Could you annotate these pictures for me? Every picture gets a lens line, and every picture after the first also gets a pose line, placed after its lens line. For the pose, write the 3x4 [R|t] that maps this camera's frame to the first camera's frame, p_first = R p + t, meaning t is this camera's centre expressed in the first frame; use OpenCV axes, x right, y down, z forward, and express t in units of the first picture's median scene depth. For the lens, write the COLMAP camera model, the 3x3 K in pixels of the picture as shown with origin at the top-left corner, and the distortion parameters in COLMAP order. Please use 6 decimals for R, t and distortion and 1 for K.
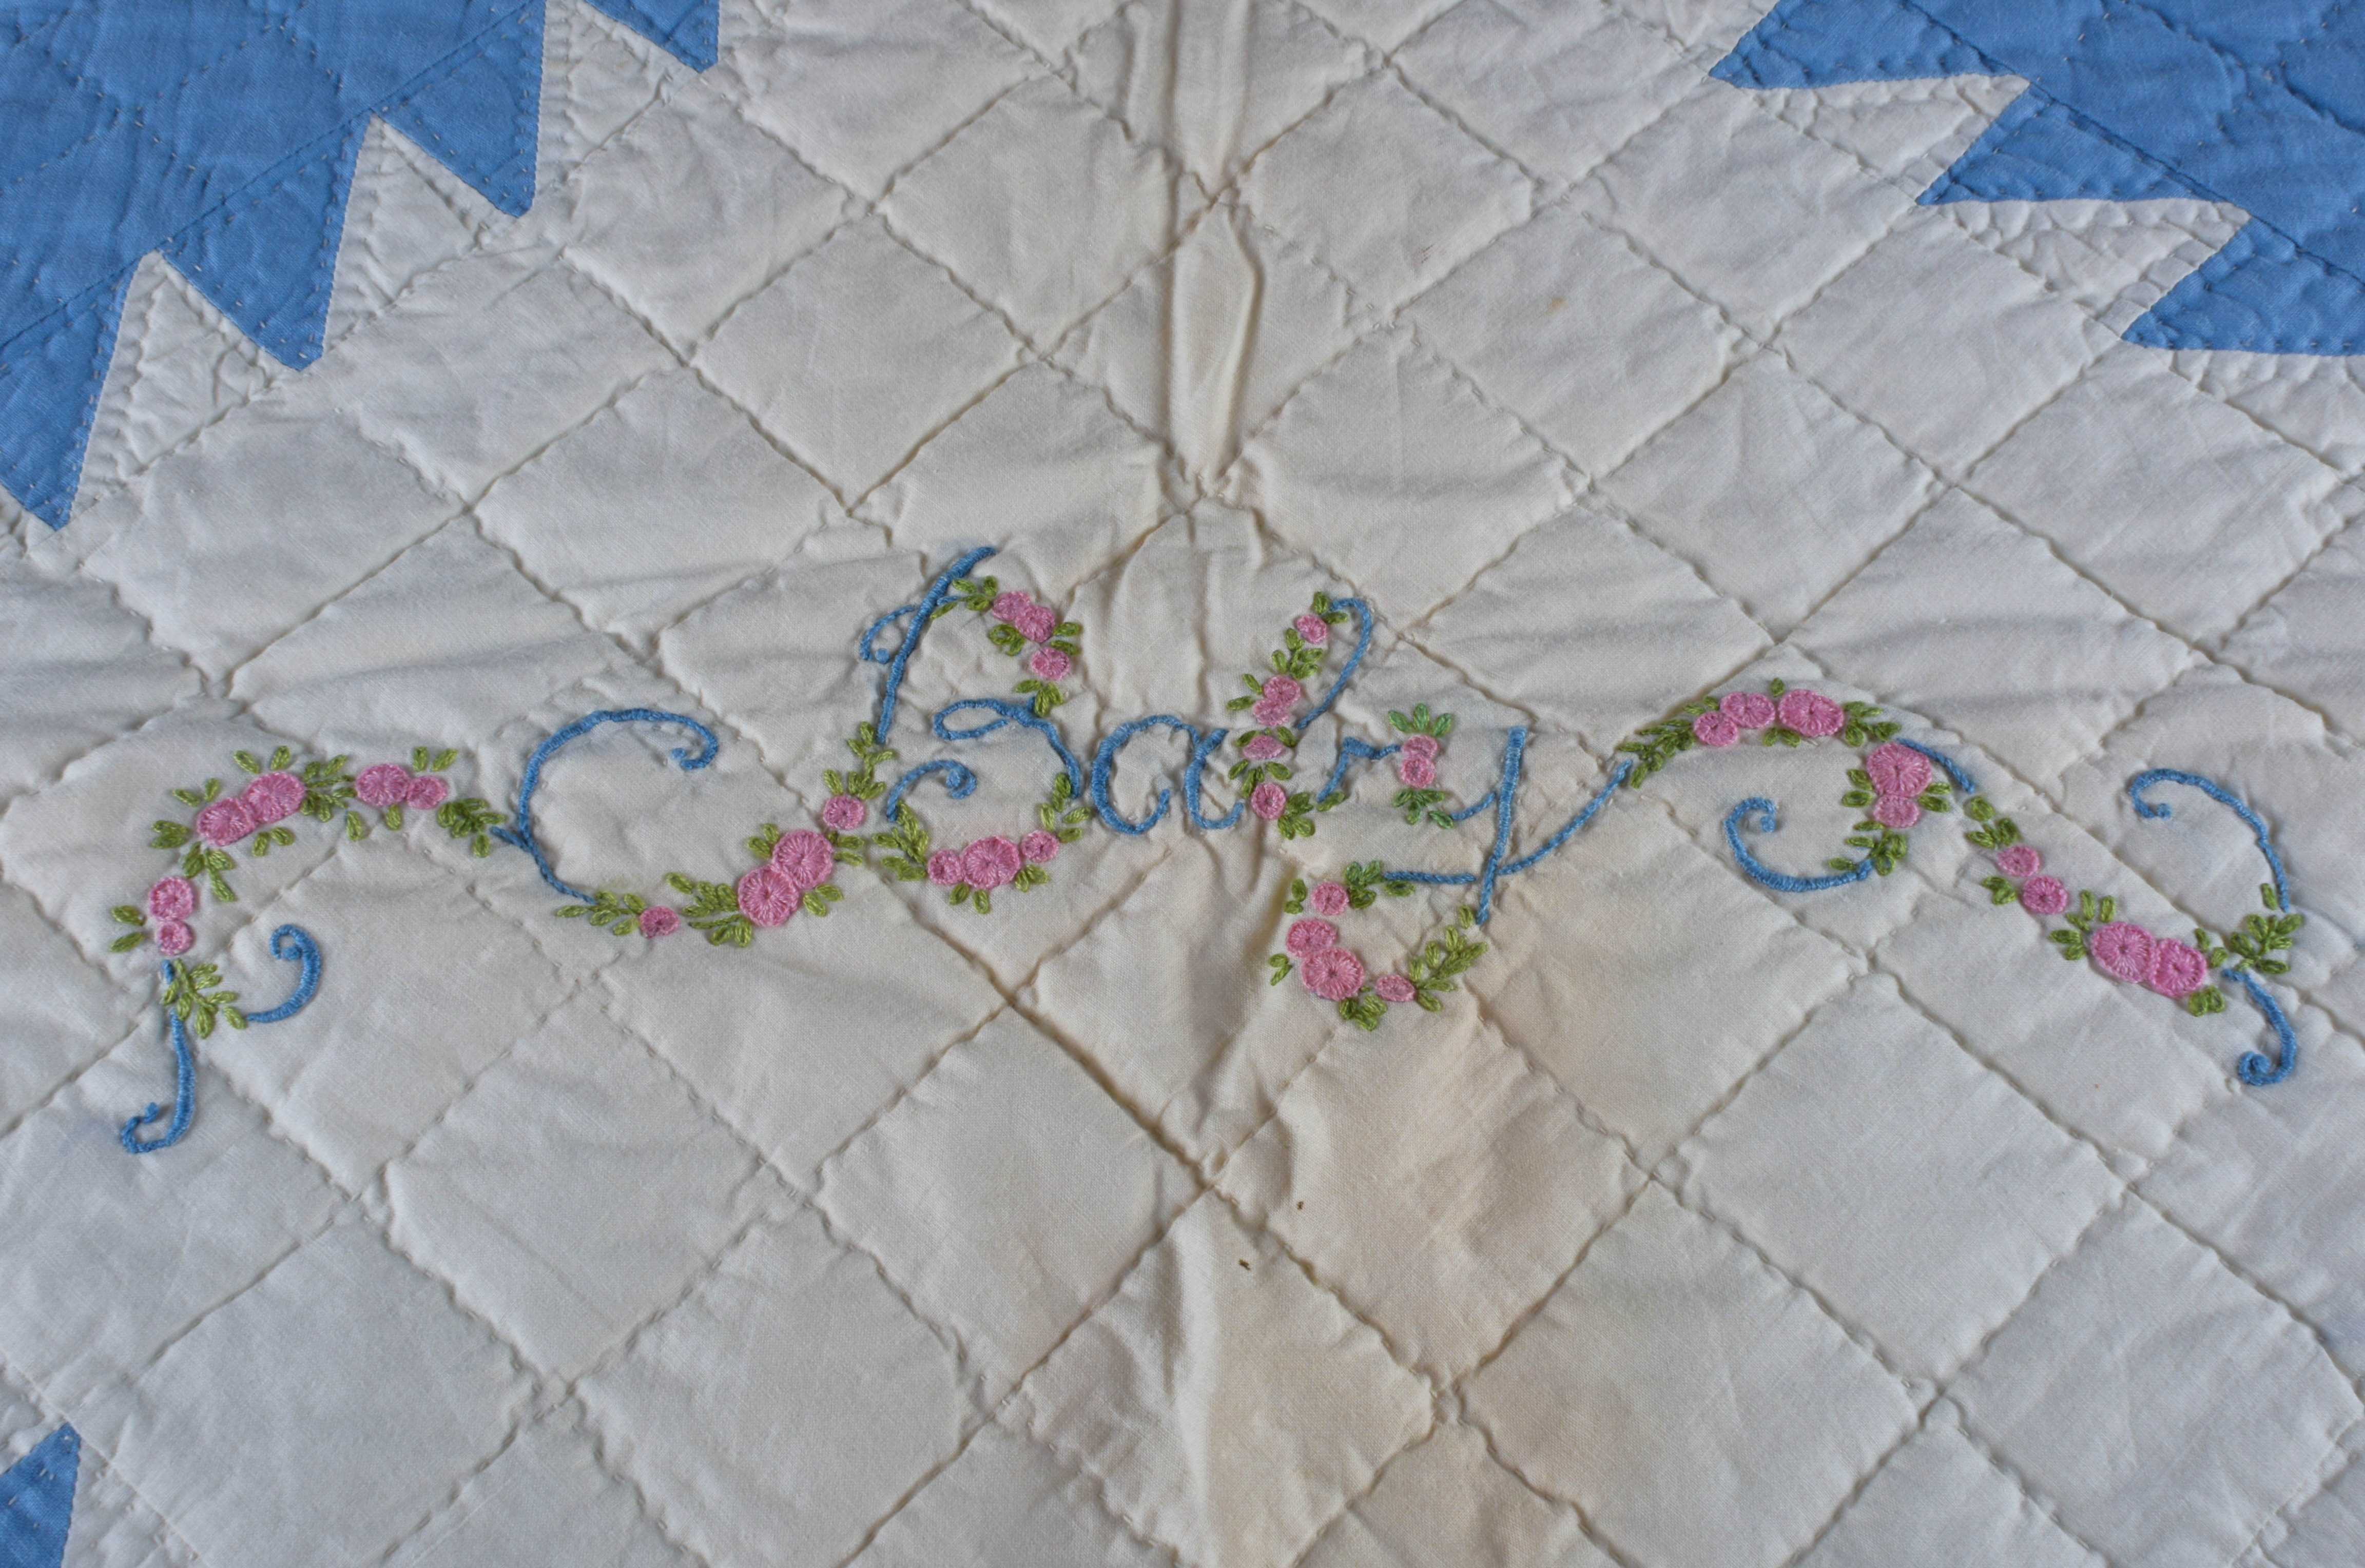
lens RADIAL K [[2799.9, 0, 1184.4], [0, 2799.9, 779.1], [0, 0, 1]] dist [0.038485, 0.000000]
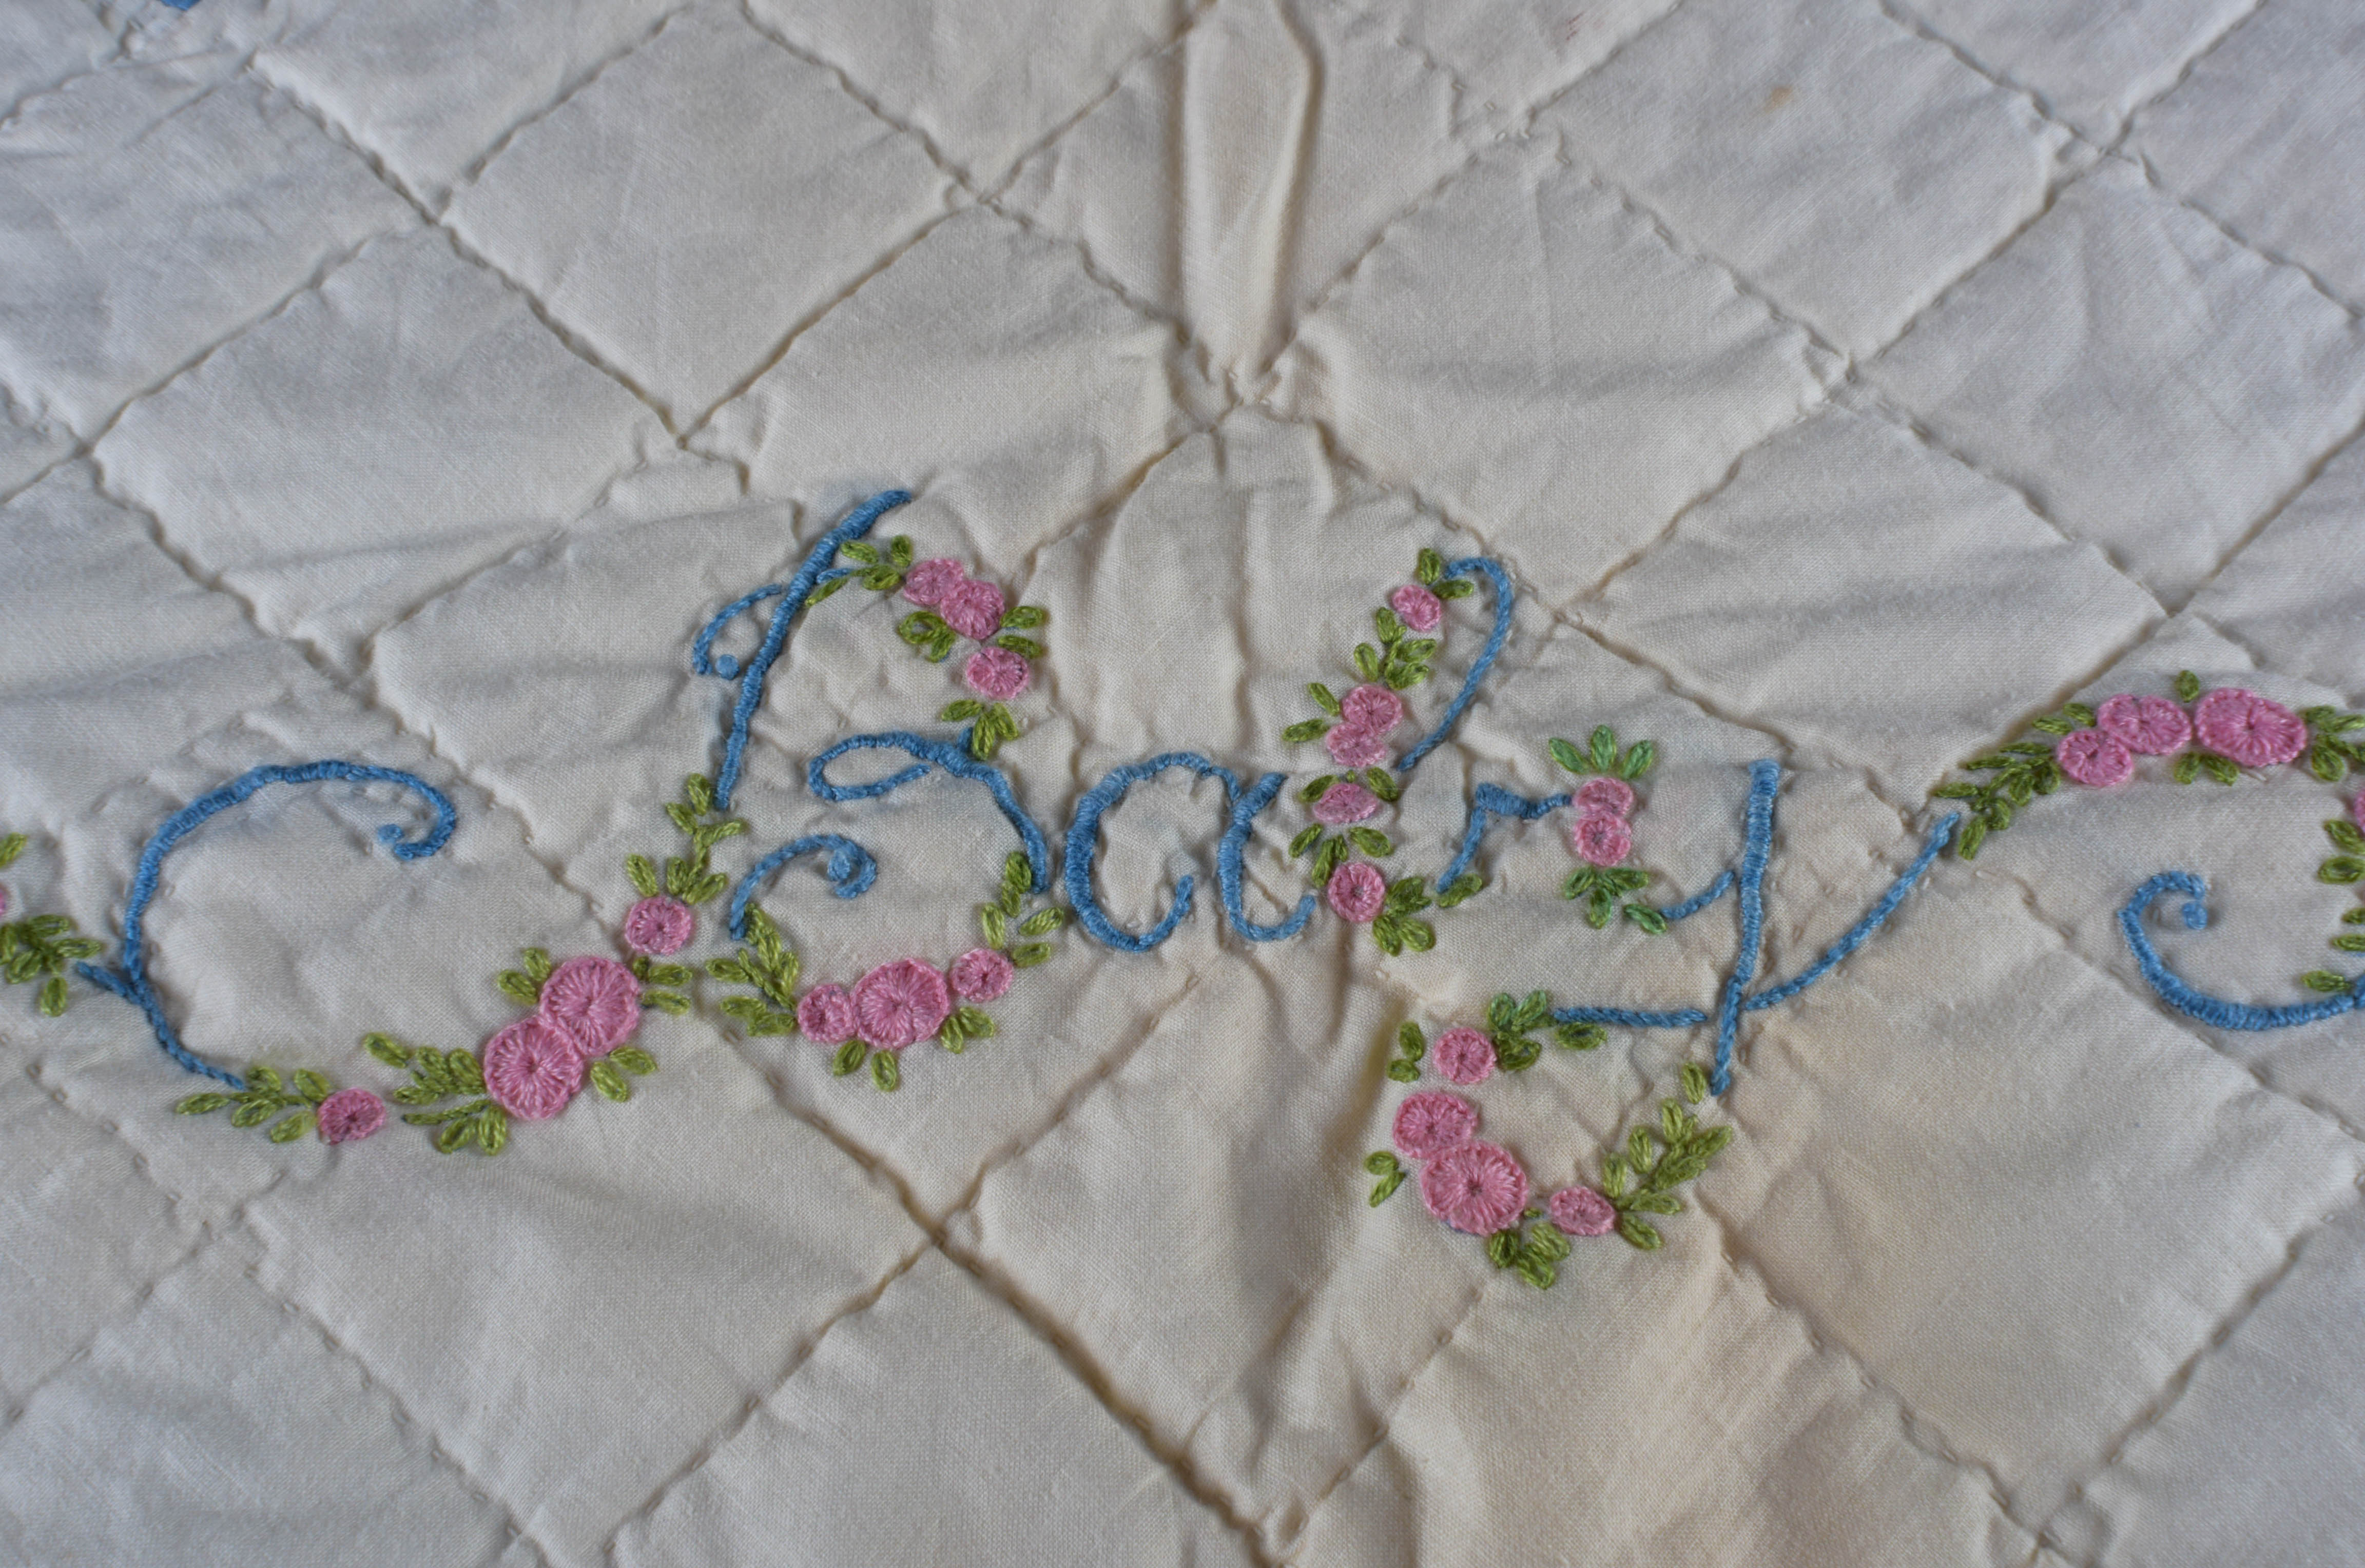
lens RADIAL K [[2799.9, 0, 1178.3], [0, 2799.9, 791.3], [0, 0, 1]] dist [0.038485, 0.000000]
pose [[0.999679, -0.021373, -0.013583, 0.000066], [0.021441, 0.999758, 0.004941, -0.017555], [0.013474, -0.005231, 0.999896, 0.385958]]
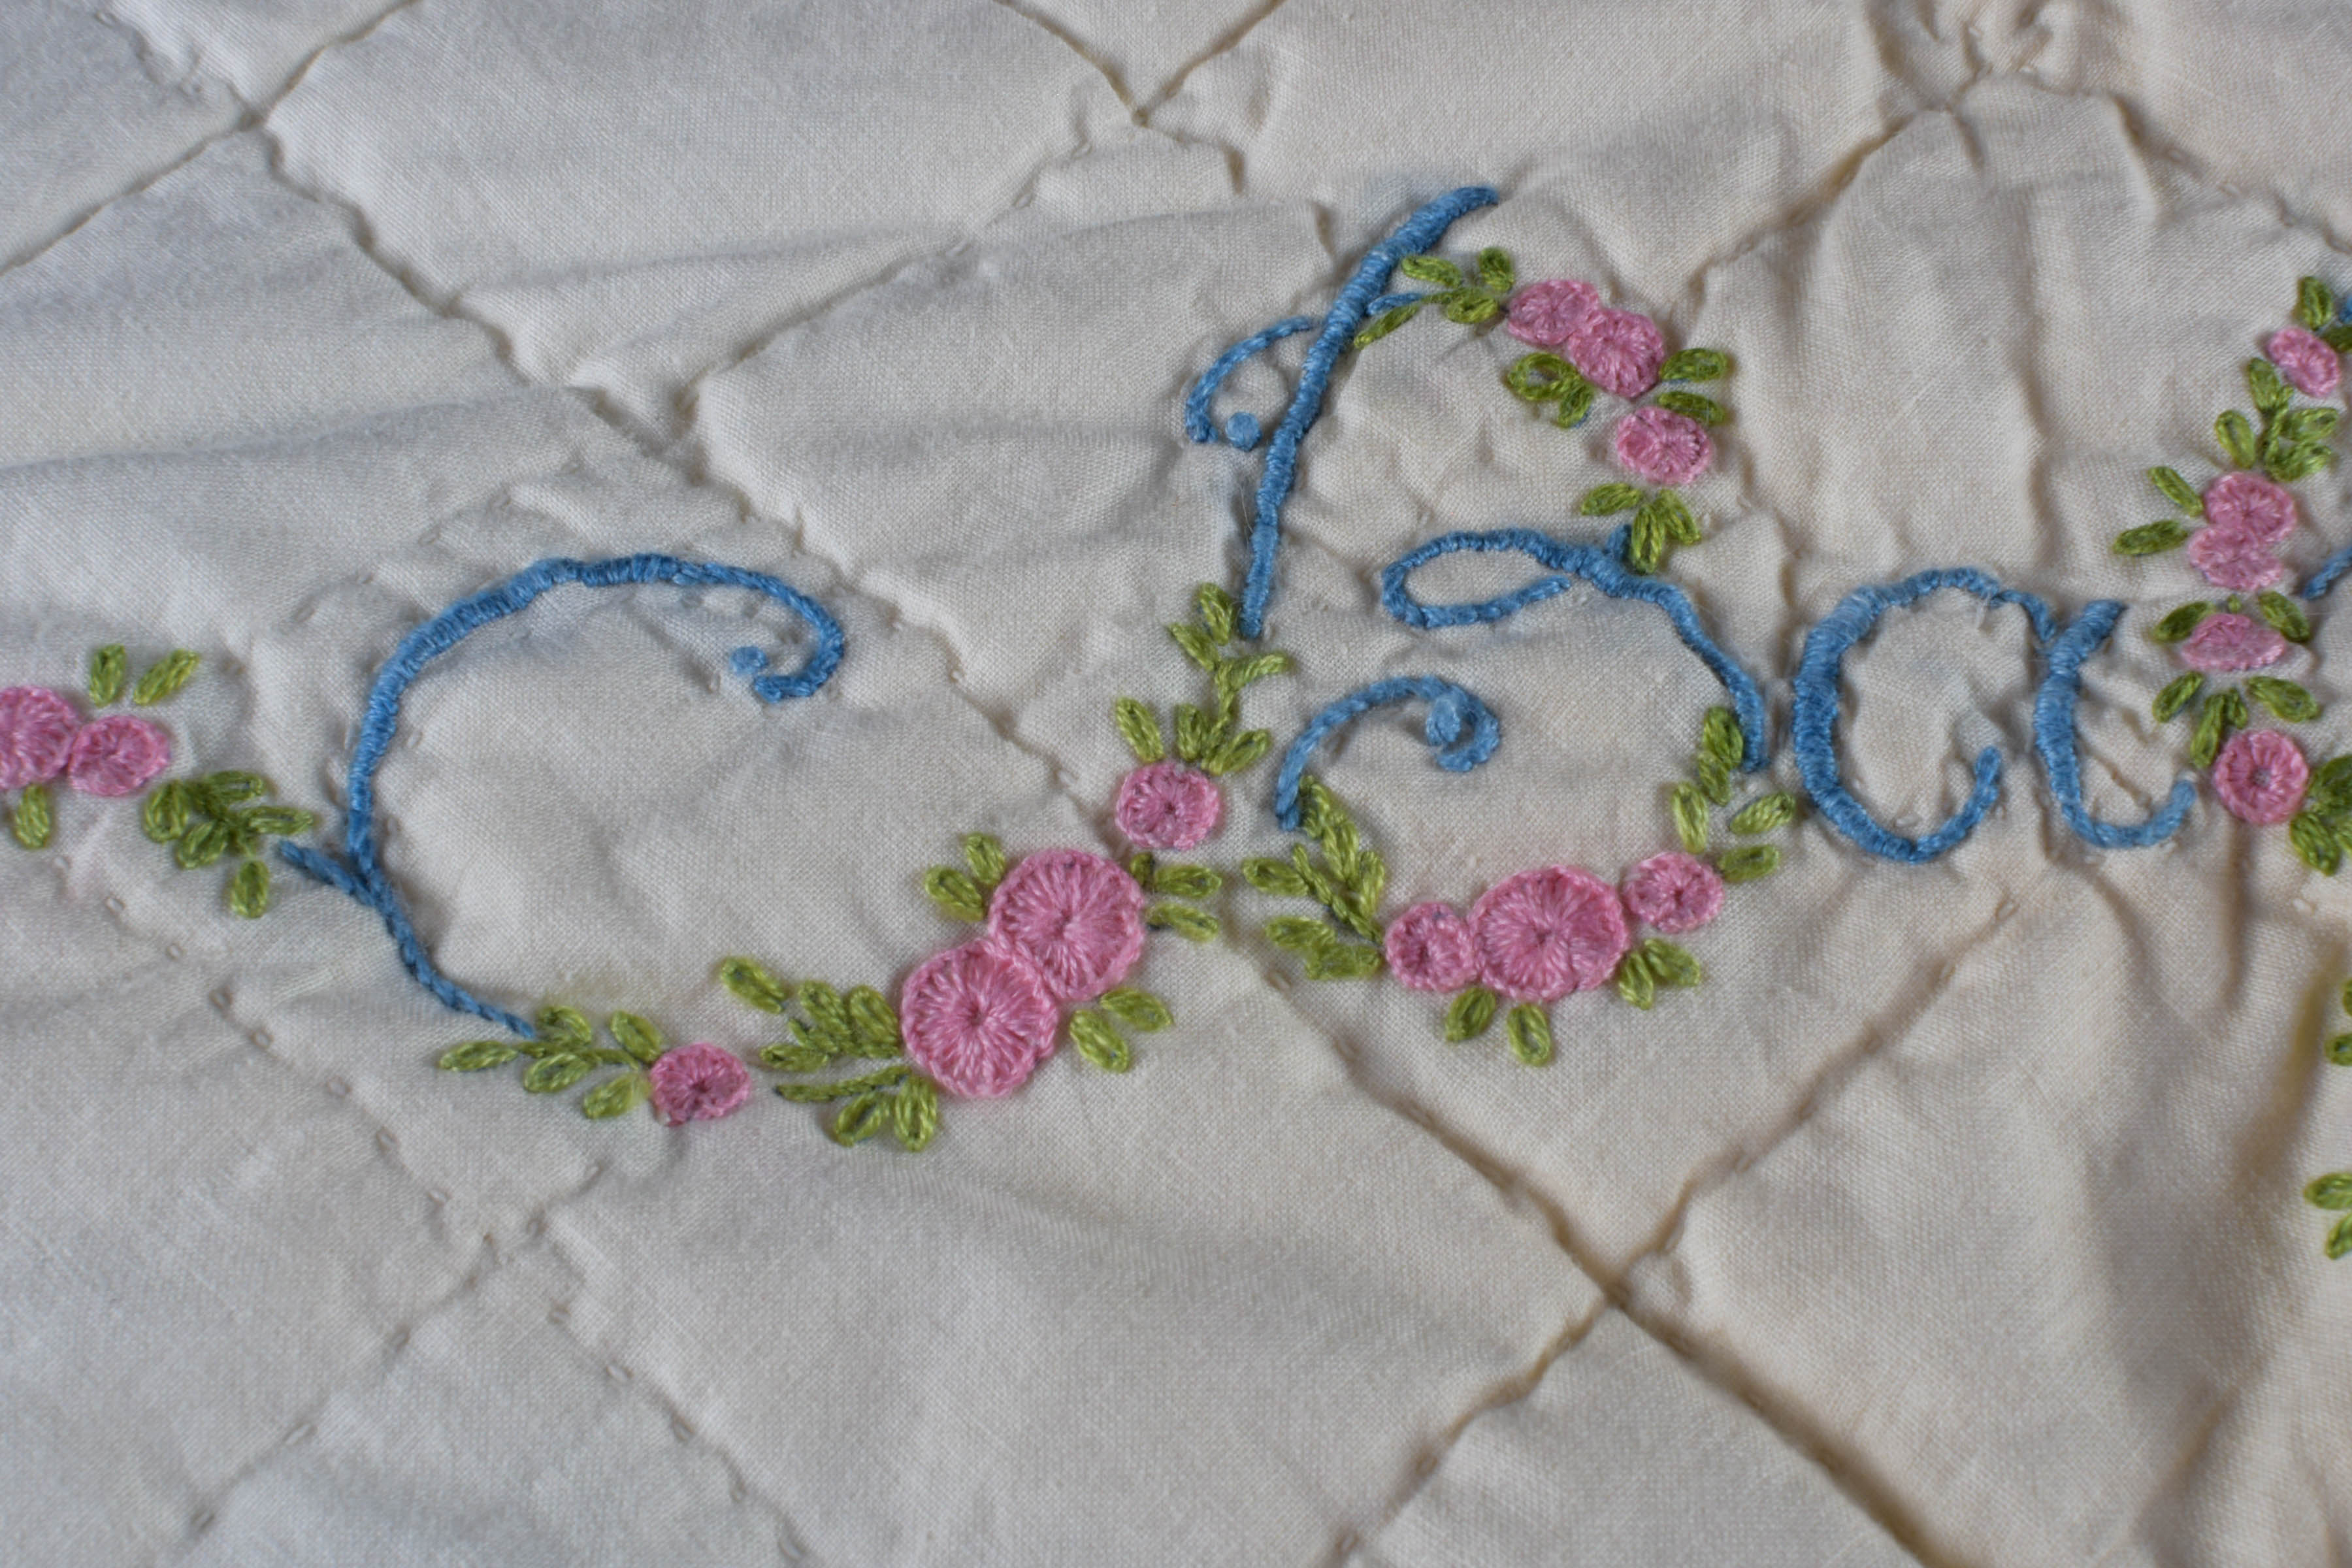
lens RADIAL K [[3647.9, 0, 1167.0], [0, 3647.9, 788.3], [0, 0, 1]] dist [0.016576, 0.000000]
pose [[0.999176, -0.001180, -0.040579, -0.099152], [-0.000274, 0.999358, -0.035822, 0.027169], [0.040596, 0.035803, 0.998534, 0.481781]]
